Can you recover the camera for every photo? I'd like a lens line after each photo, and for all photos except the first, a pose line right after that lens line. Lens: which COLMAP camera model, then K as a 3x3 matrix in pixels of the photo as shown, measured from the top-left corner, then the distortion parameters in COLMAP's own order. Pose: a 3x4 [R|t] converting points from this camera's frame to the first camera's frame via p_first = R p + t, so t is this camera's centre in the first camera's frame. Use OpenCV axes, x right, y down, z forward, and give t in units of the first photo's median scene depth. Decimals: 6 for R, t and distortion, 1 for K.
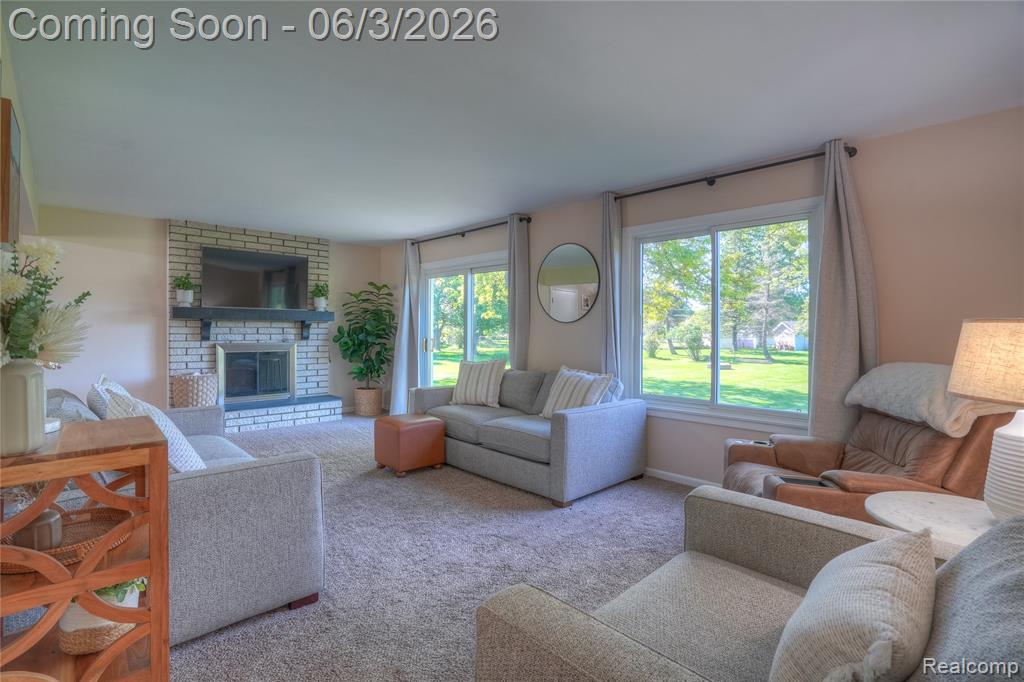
lens RADIAL K [[480.7, 0, 514.3], [0, 480.7, 329.5], [0, 0, 1]] dist [-0.043125, 0.000026]
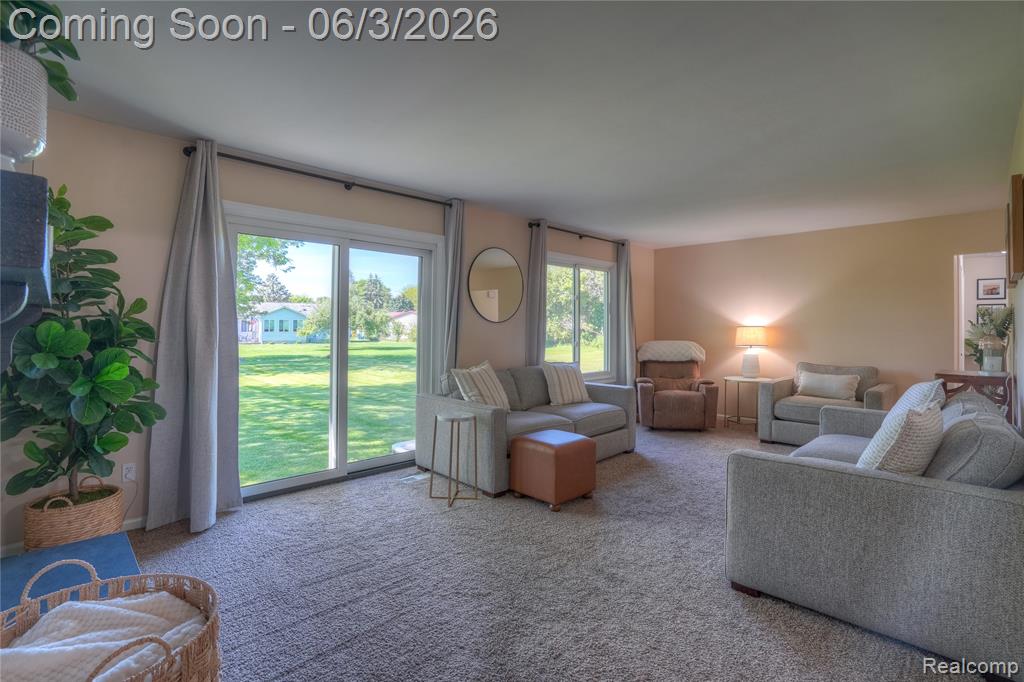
lens RADIAL K [[480.7, 0, 514.3], [0, 480.7, 329.5], [0, 0, 1]] dist [-0.043125, 0.000026]
pose [[0.000124, -0.002786, 0.999996, -0.934843], [0.001603, 0.999995, 0.002786, -0.003868], [-0.999999, 0.001602, 0.000128, 0.951331]]
